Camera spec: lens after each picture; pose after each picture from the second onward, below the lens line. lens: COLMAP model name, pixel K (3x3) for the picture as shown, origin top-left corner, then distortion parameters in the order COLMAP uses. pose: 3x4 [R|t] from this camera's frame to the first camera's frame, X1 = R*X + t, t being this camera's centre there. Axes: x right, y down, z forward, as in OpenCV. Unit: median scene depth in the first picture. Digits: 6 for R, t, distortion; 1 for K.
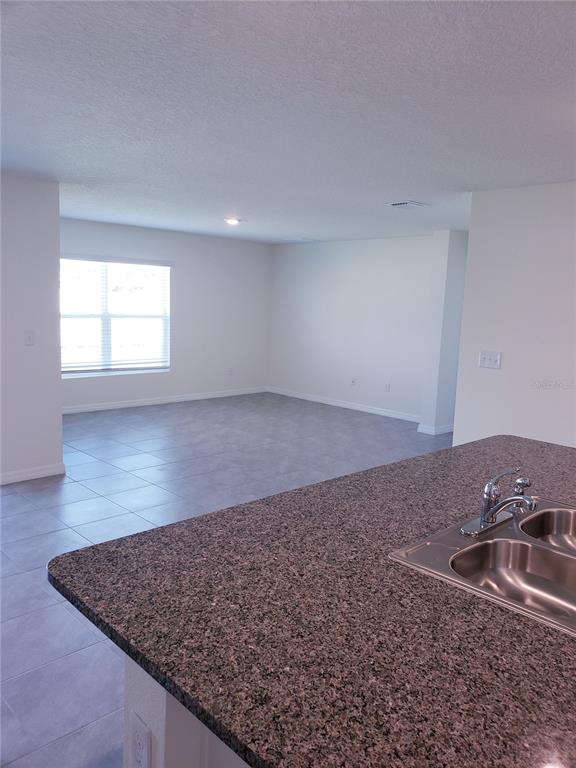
lens RADIAL K [[604.3, 0, 290.6], [0, 604.3, 380.3], [0, 0, 1]] dist [0.064422, 0.001660]
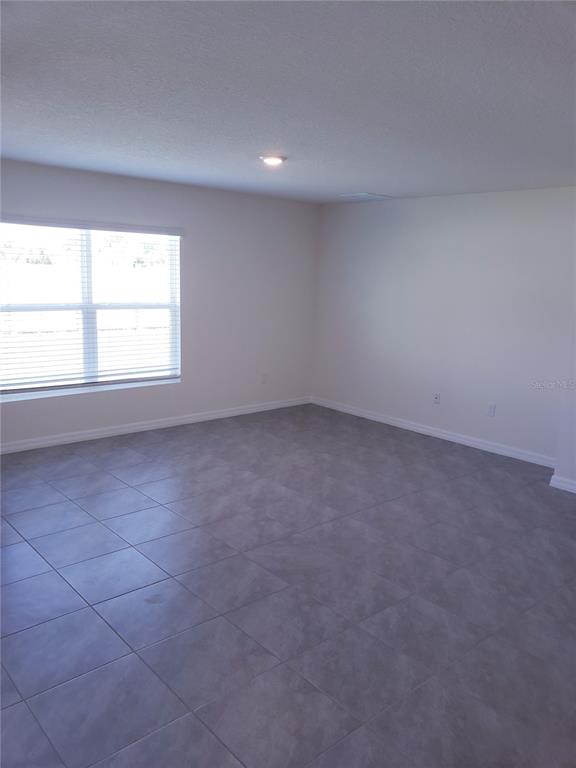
lens RADIAL K [[604.3, 0, 285.5], [0, 604.3, 388.5], [0, 0, 1]] dist [0.064422, 0.001660]
pose [[0.998886, 0.006522, -0.046742, -0.043413], [-0.003852, 0.998367, 0.056989, -0.052783], [0.047038, -0.056745, 0.997280, 0.303875]]
